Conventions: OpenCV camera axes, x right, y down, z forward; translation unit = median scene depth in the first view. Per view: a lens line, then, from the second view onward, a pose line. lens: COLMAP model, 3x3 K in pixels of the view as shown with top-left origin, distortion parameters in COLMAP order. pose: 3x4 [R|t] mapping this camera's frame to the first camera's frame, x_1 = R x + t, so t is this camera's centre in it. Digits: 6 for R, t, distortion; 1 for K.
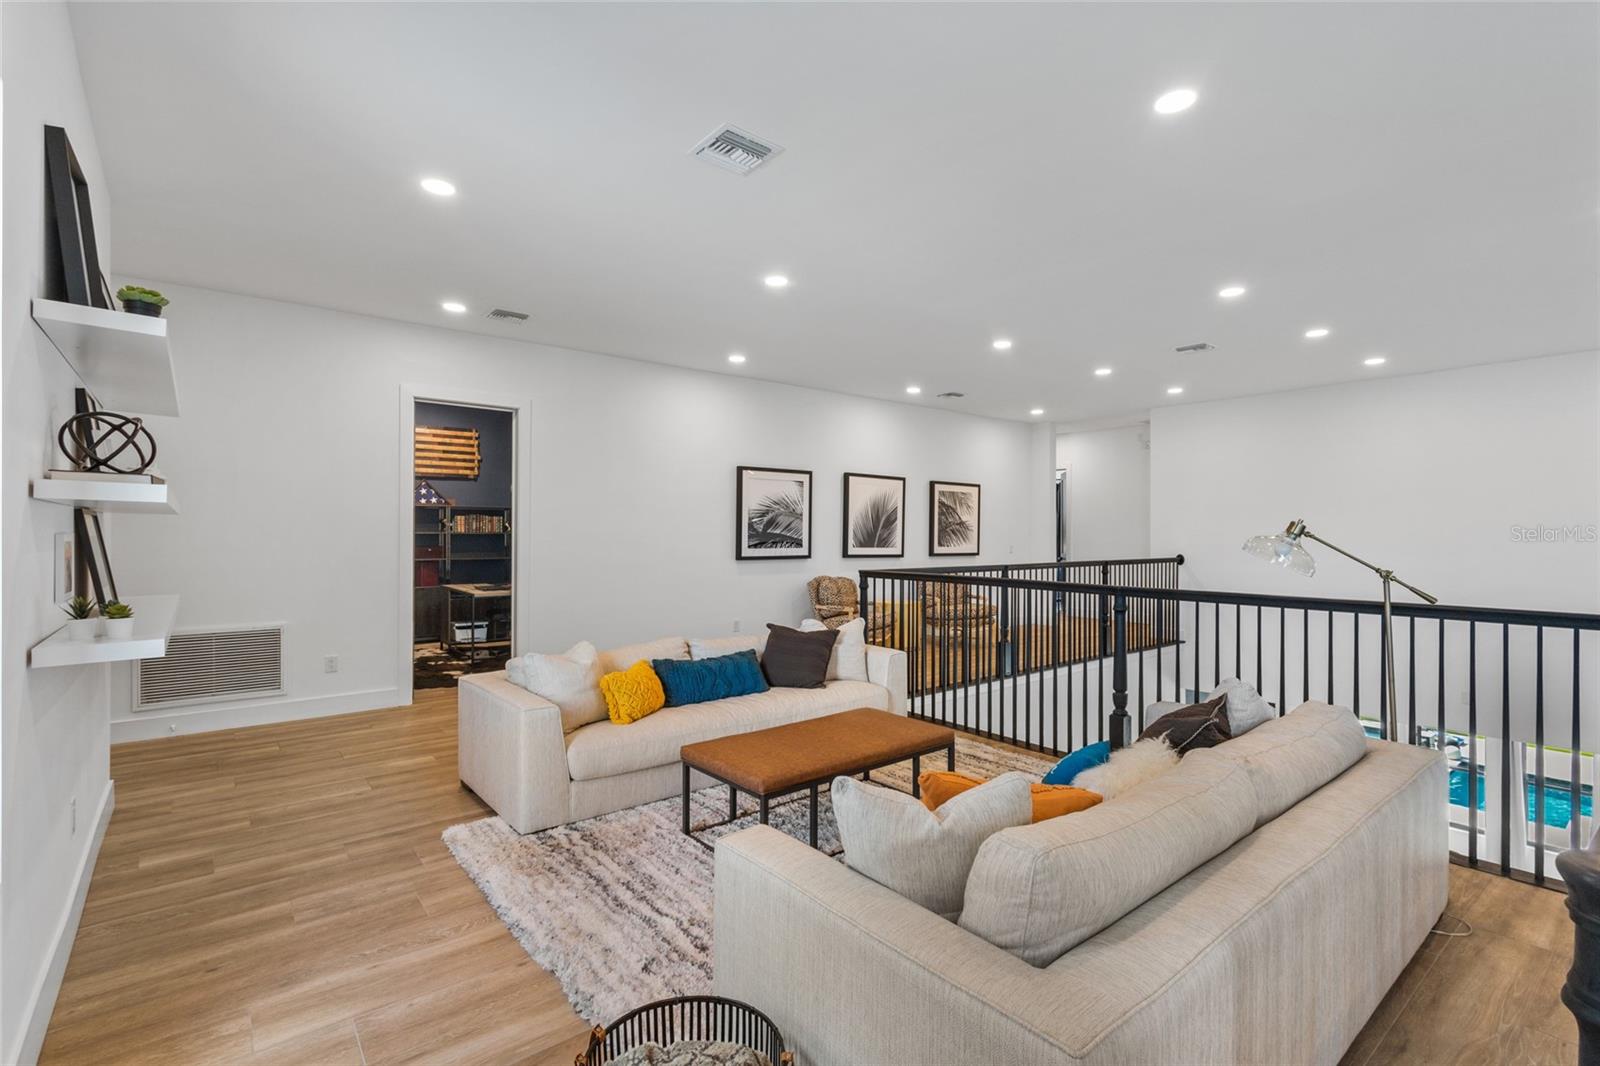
lens RADIAL K [[734.5, 0, 786.7], [0, 734.5, 534.6], [0, 0, 1]] dist [0.012917, -0.002036]
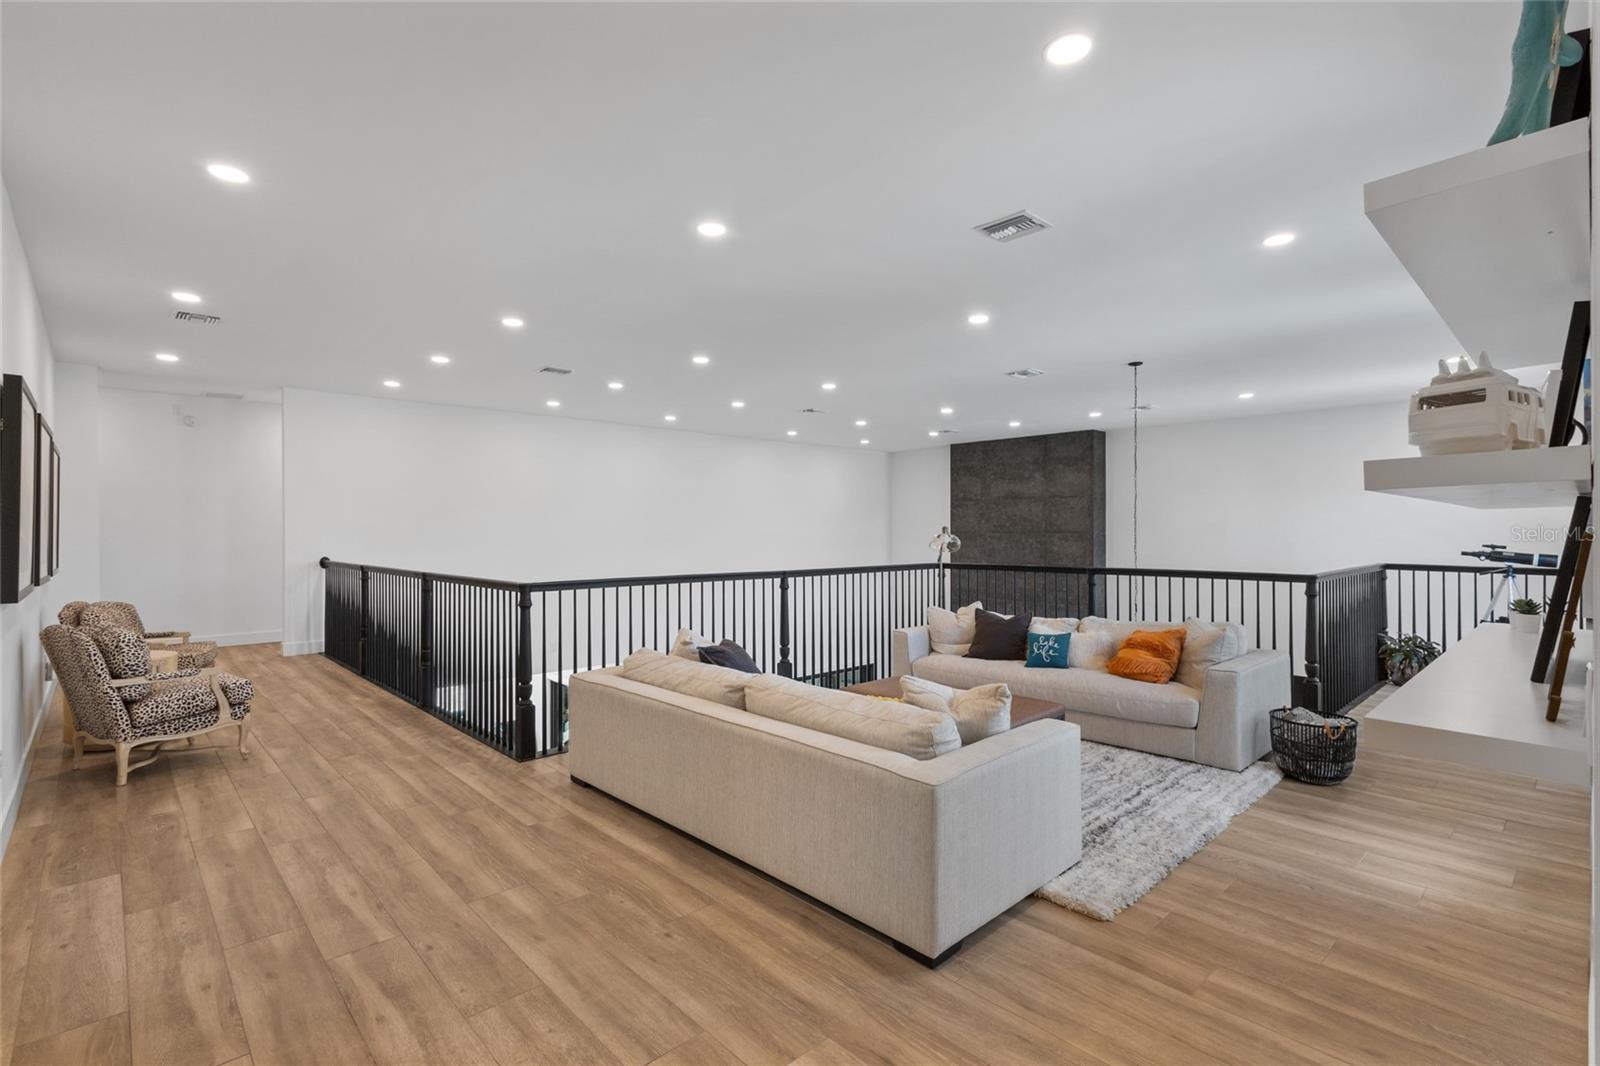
lens RADIAL K [[734.5, 0, 804.6], [0, 734.5, 527.9], [0, 0, 1]] dist [0.012917, -0.002036]
pose [[-0.082084, -0.002361, 0.996623, -1.456688], [0.001185, 0.999996, 0.002467, -0.020855], [-0.996625, 0.001384, -0.082081, 1.640532]]
